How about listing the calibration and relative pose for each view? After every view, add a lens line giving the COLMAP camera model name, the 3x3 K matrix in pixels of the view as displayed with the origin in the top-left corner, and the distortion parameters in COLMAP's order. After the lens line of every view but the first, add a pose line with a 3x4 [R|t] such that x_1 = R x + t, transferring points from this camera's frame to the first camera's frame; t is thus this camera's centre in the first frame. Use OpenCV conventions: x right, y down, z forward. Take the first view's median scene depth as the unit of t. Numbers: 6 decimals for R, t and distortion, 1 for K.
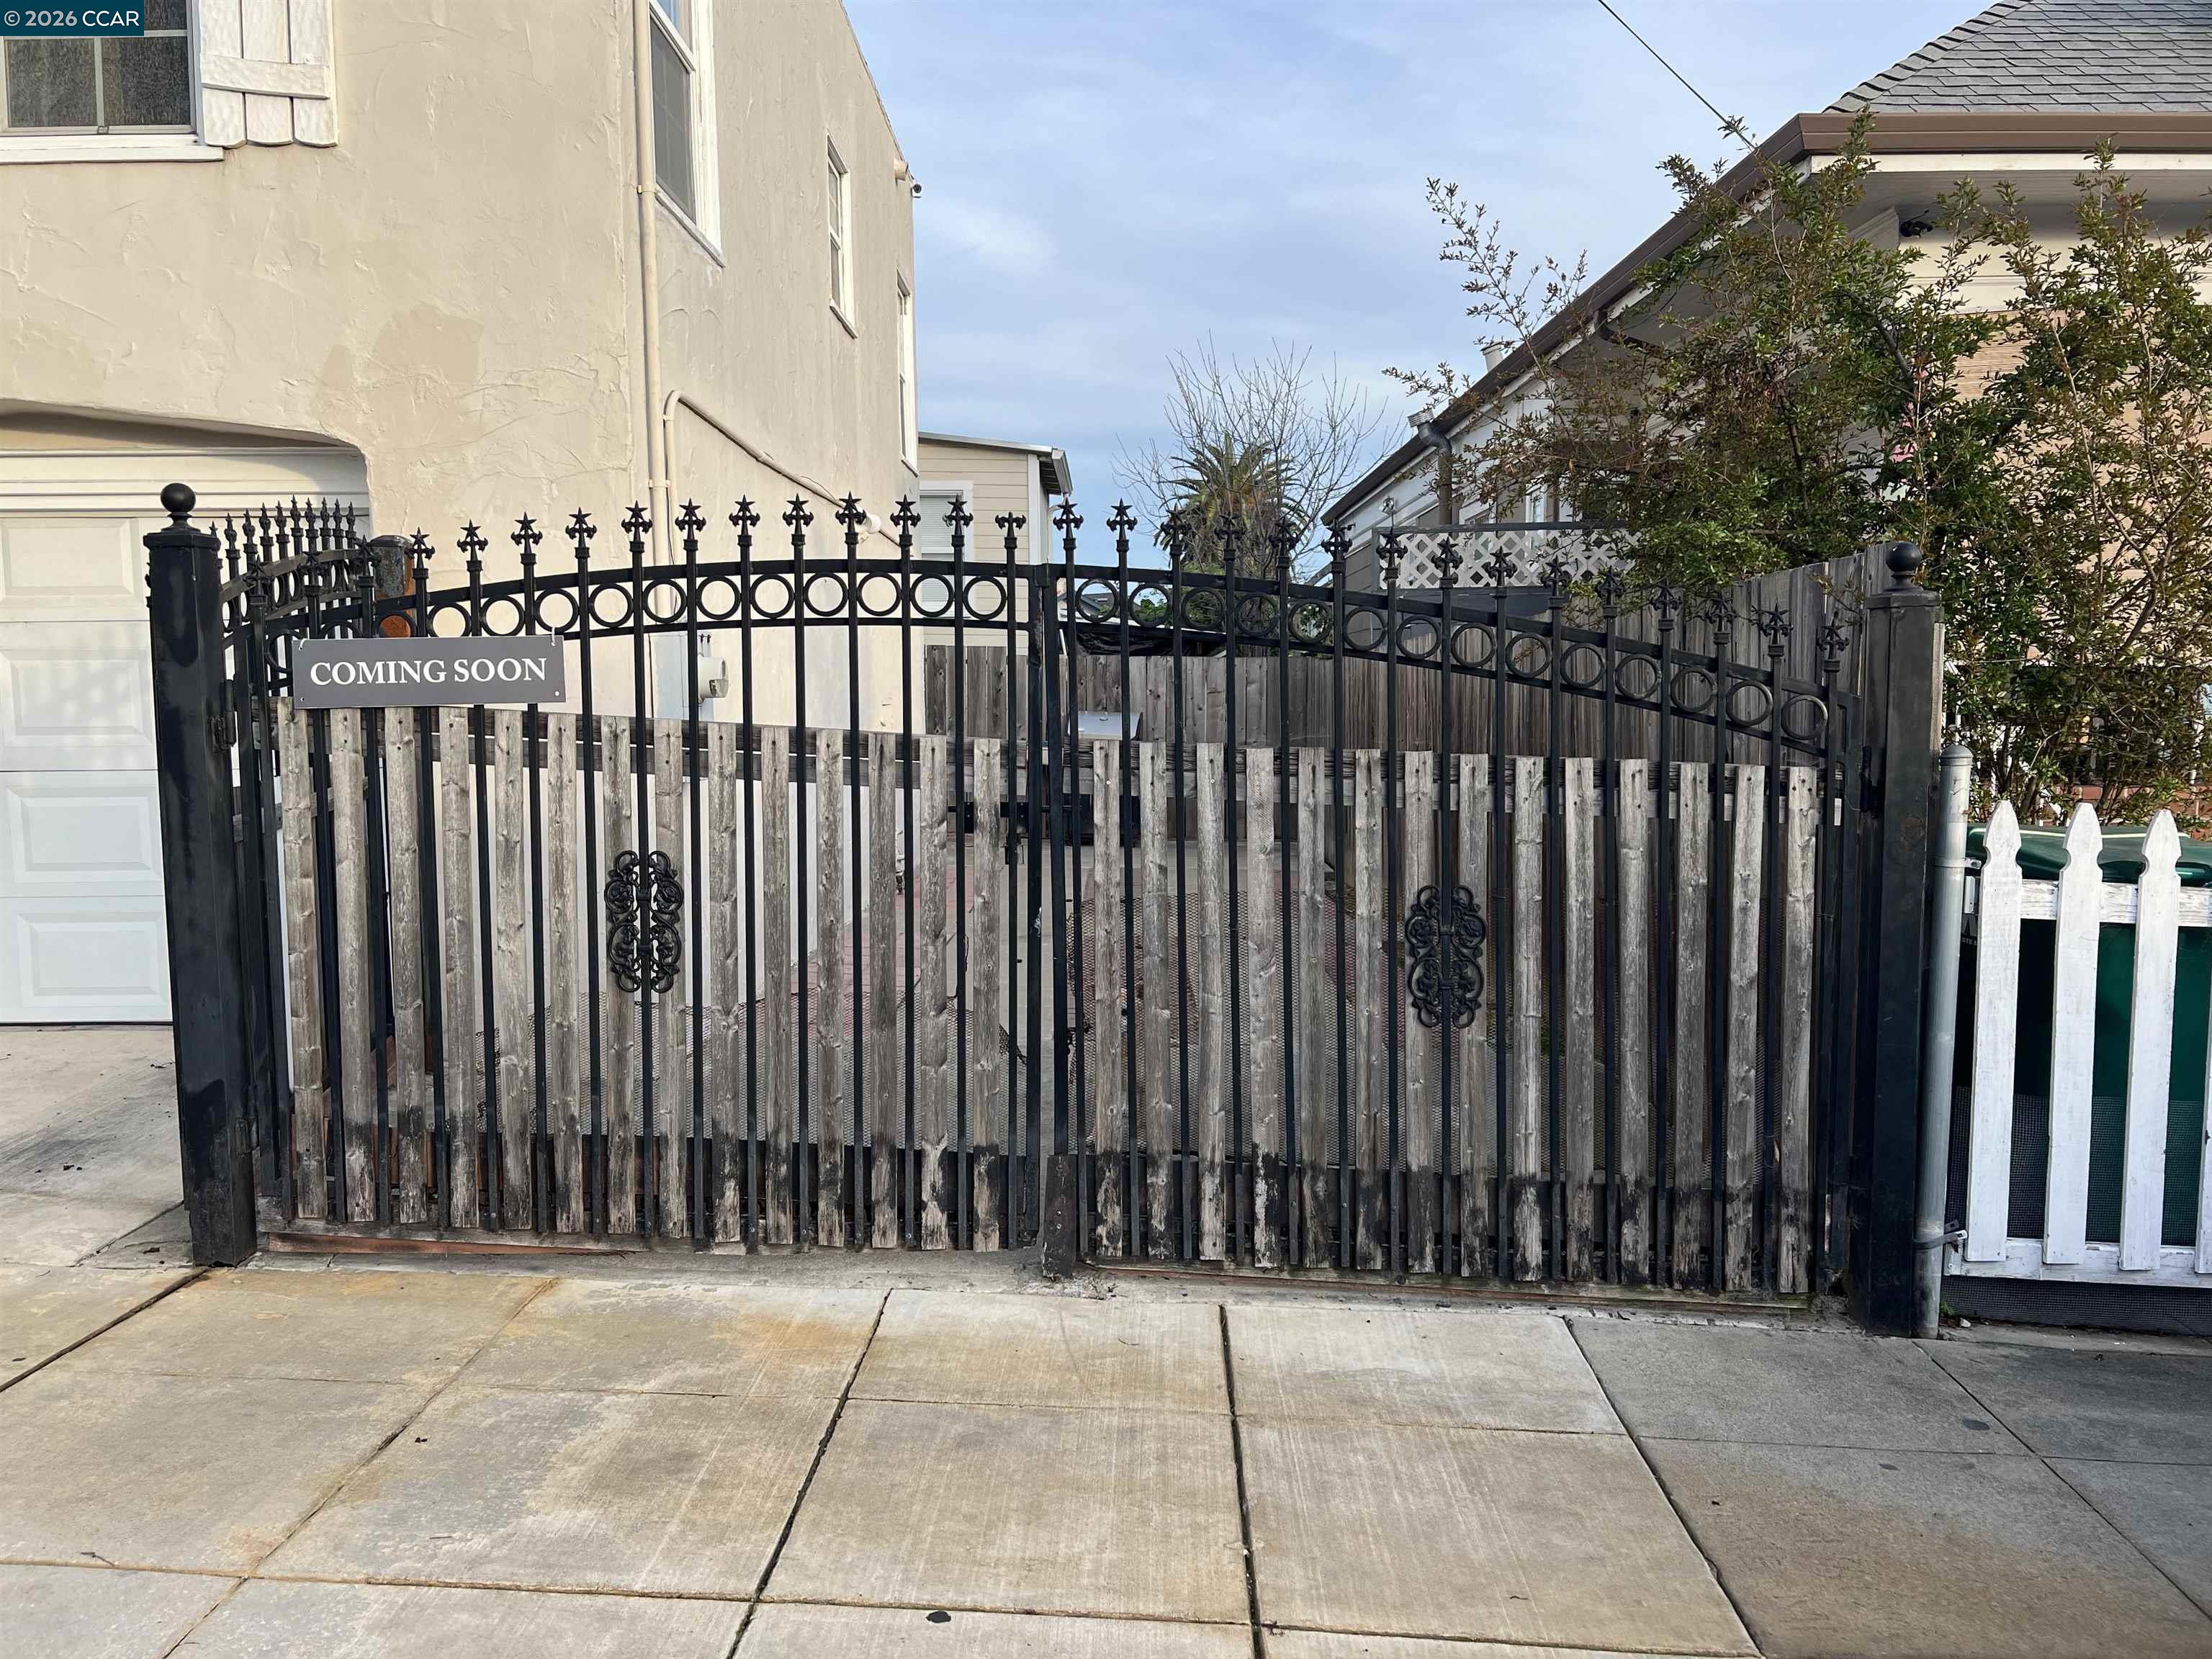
lens RADIAL K [[1668.0, 0, 1108.3], [0, 1668.0, 837.4], [0, 0, 1]] dist [0.041338, -0.034223]
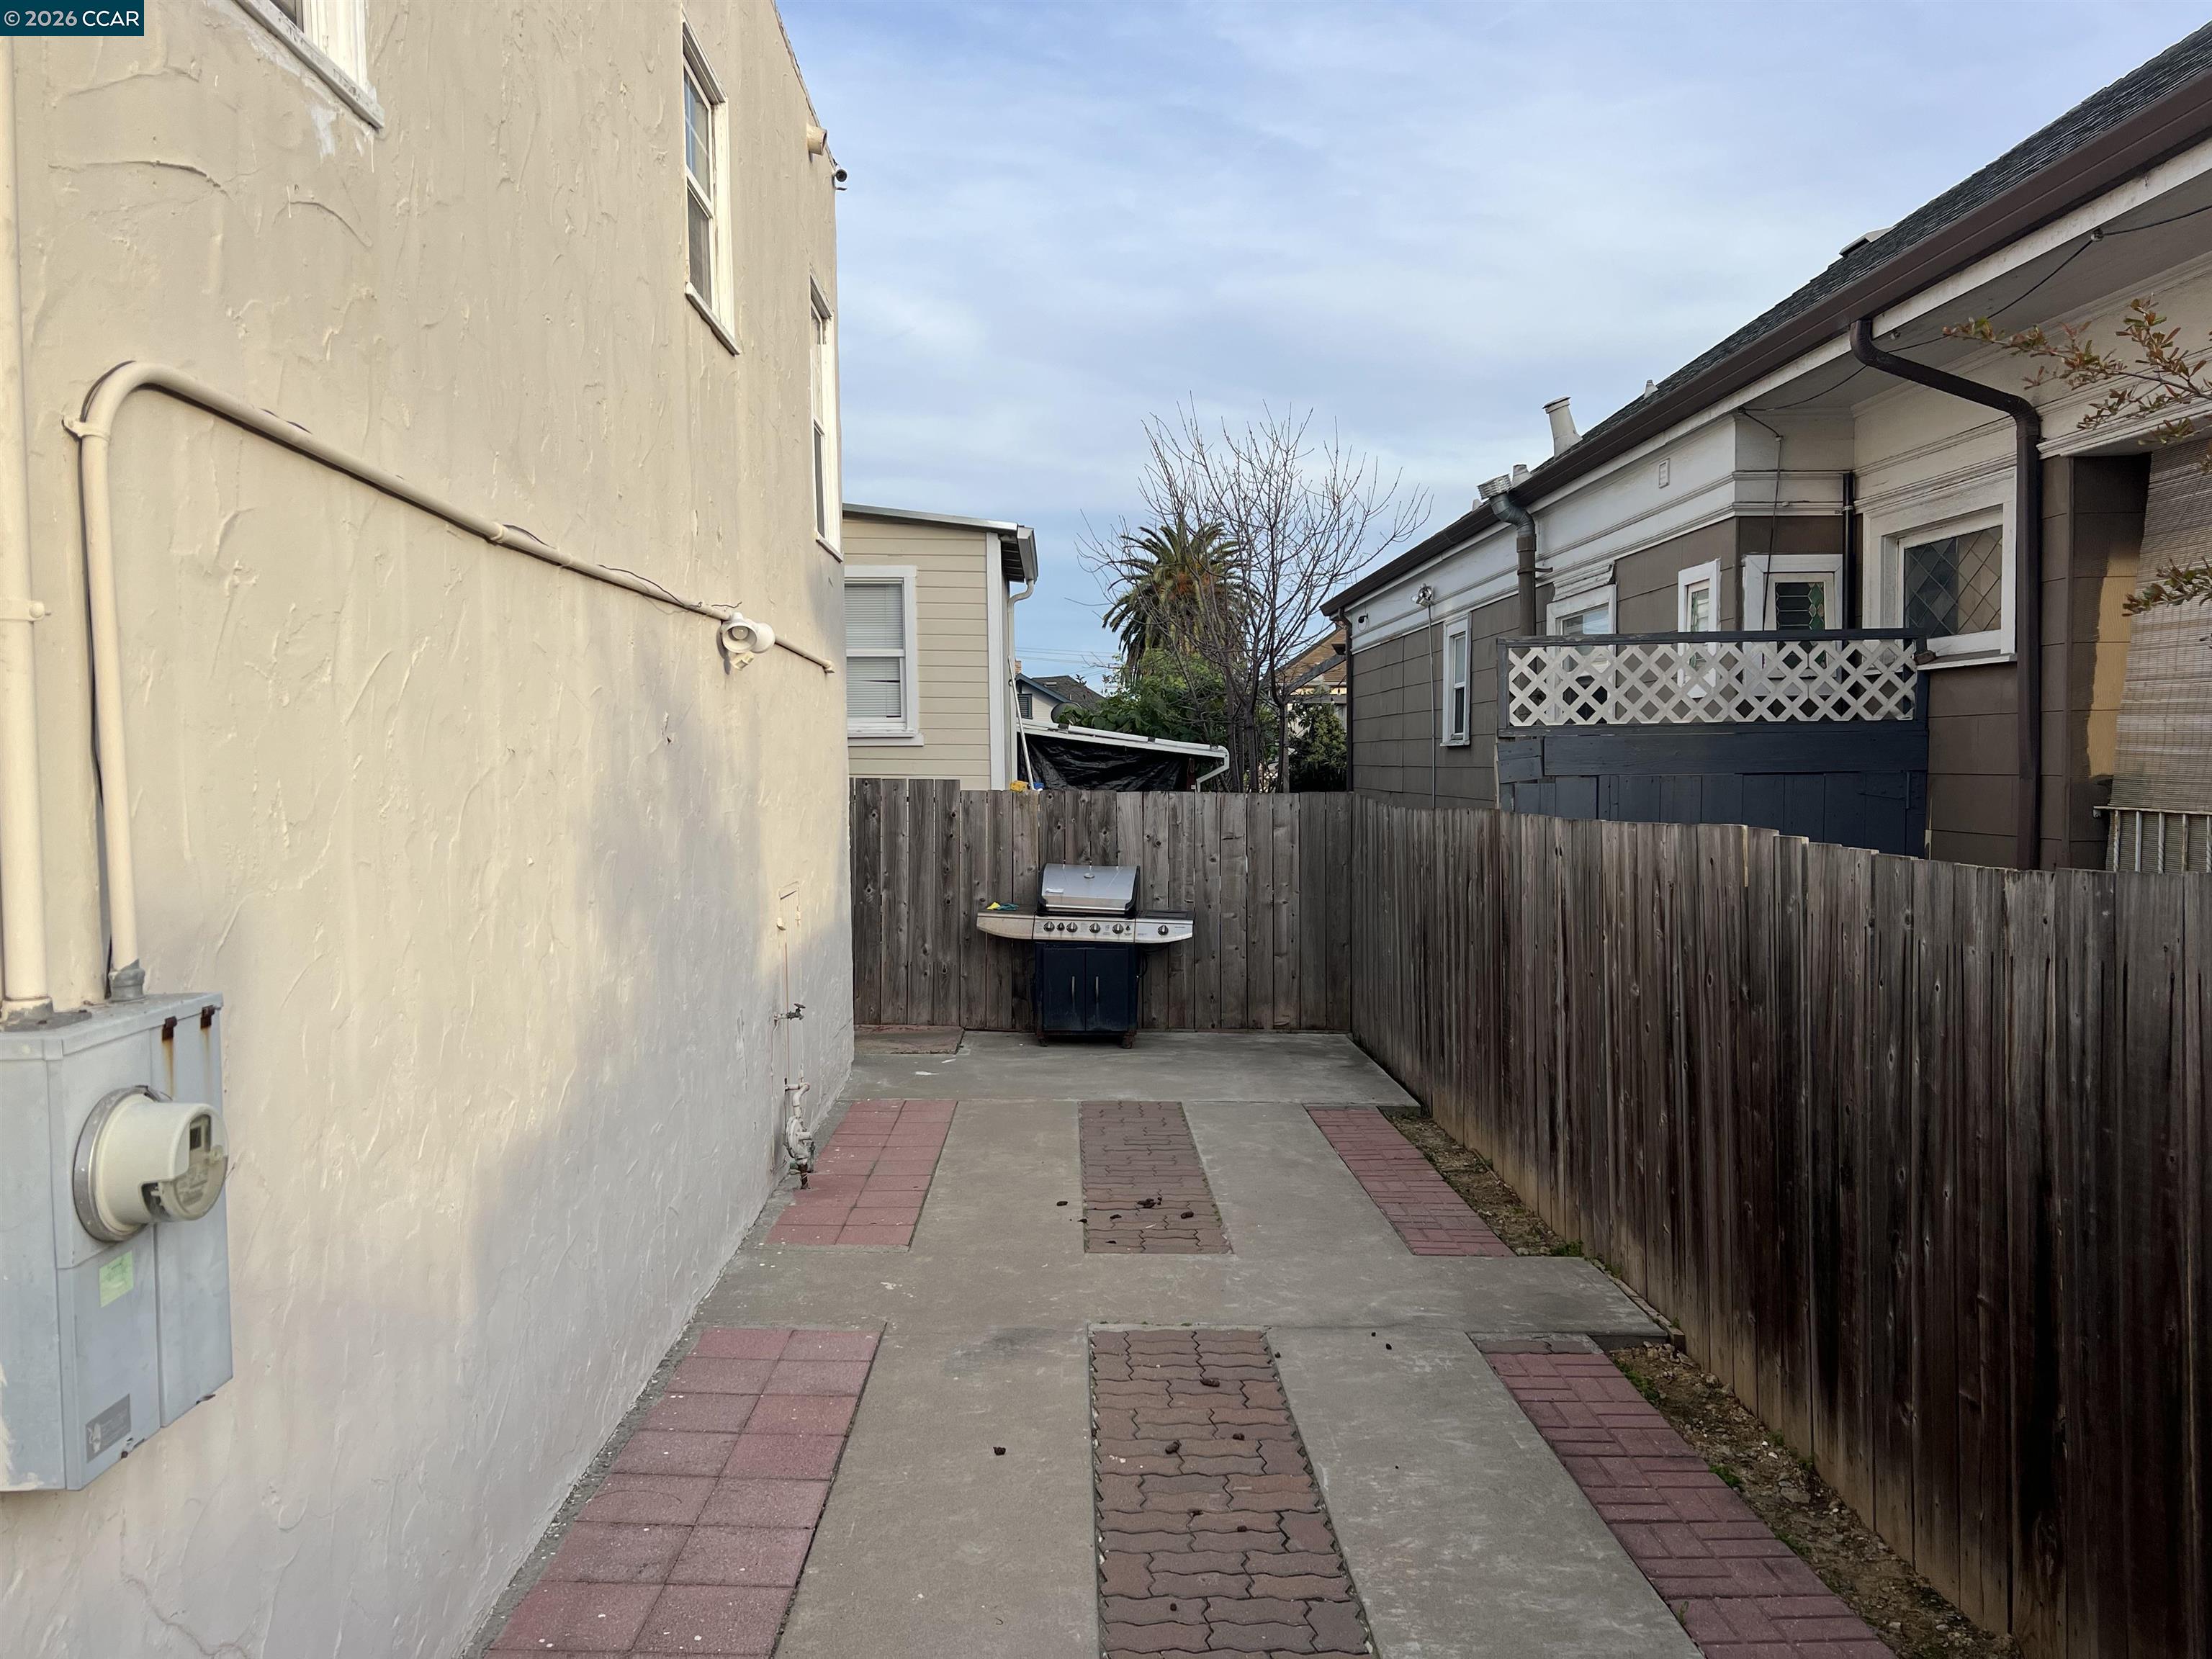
lens RADIAL K [[1668.0, 0, 1105.6], [0, 1668.0, 824.8], [0, 0, 1]] dist [0.041338, -0.034223]
pose [[0.999460, -0.004422, 0.032562, -0.076269], [0.006144, 0.998577, -0.052977, -0.207434], [-0.032282, 0.053149, 0.998065, 0.914141]]
